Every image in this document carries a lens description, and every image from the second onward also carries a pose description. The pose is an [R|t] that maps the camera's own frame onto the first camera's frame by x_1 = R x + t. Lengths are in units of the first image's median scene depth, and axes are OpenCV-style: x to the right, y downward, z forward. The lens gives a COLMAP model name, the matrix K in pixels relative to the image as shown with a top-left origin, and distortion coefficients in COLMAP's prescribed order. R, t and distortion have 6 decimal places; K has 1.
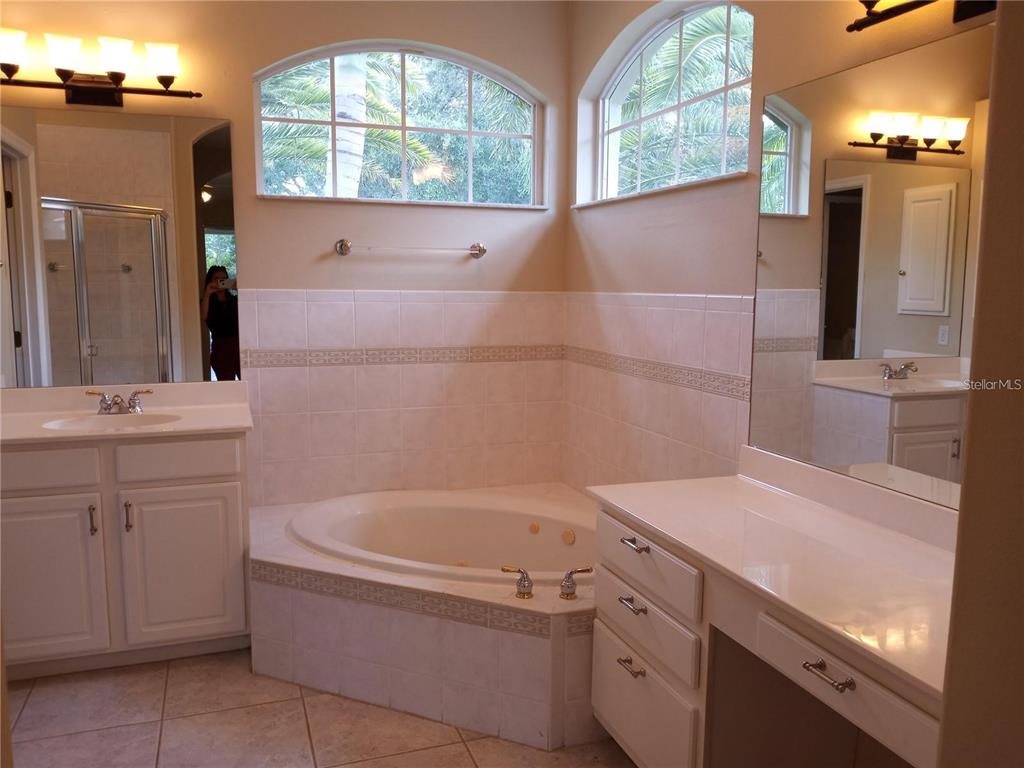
lens RADIAL K [[815.7, 0, 506.2], [0, 815.7, 378.5], [0, 0, 1]] dist [0.034046, -0.092537]
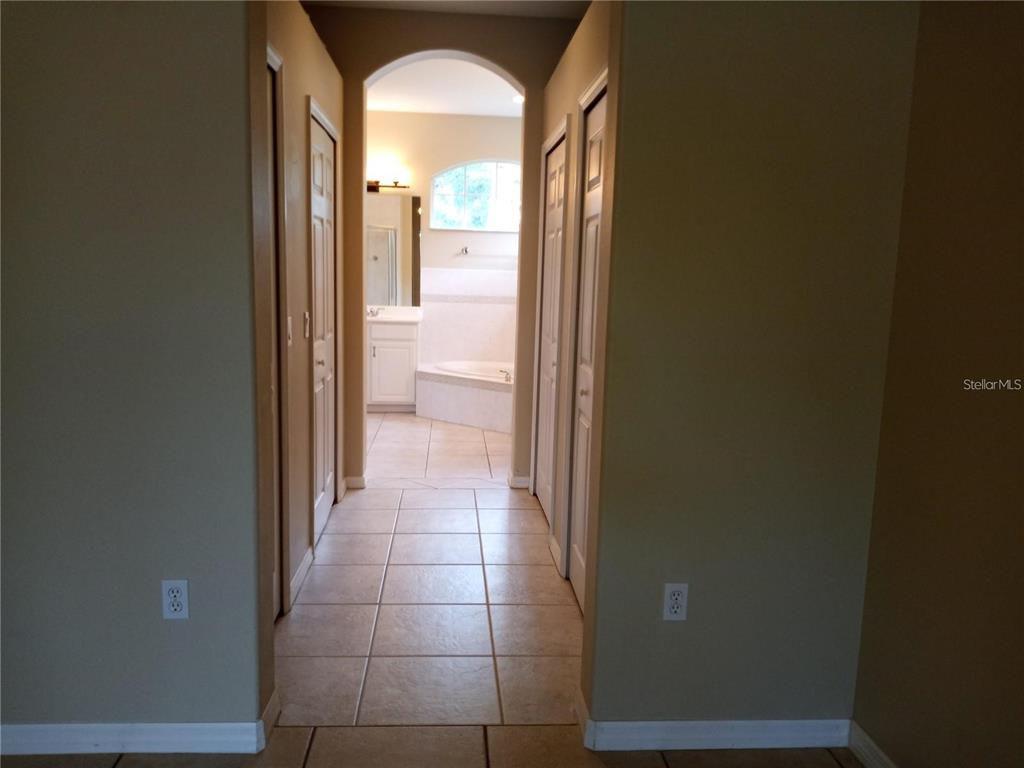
lens RADIAL K [[815.7, 0, 515.8], [0, 815.7, 386.0], [0, 0, 1]] dist [0.034046, -0.092537]
pose [[0.967438, 0.054606, -0.247148, 0.569314], [-0.050360, 0.998455, 0.023473, 0.170866], [0.248048, -0.010262, 0.968694, -1.287298]]
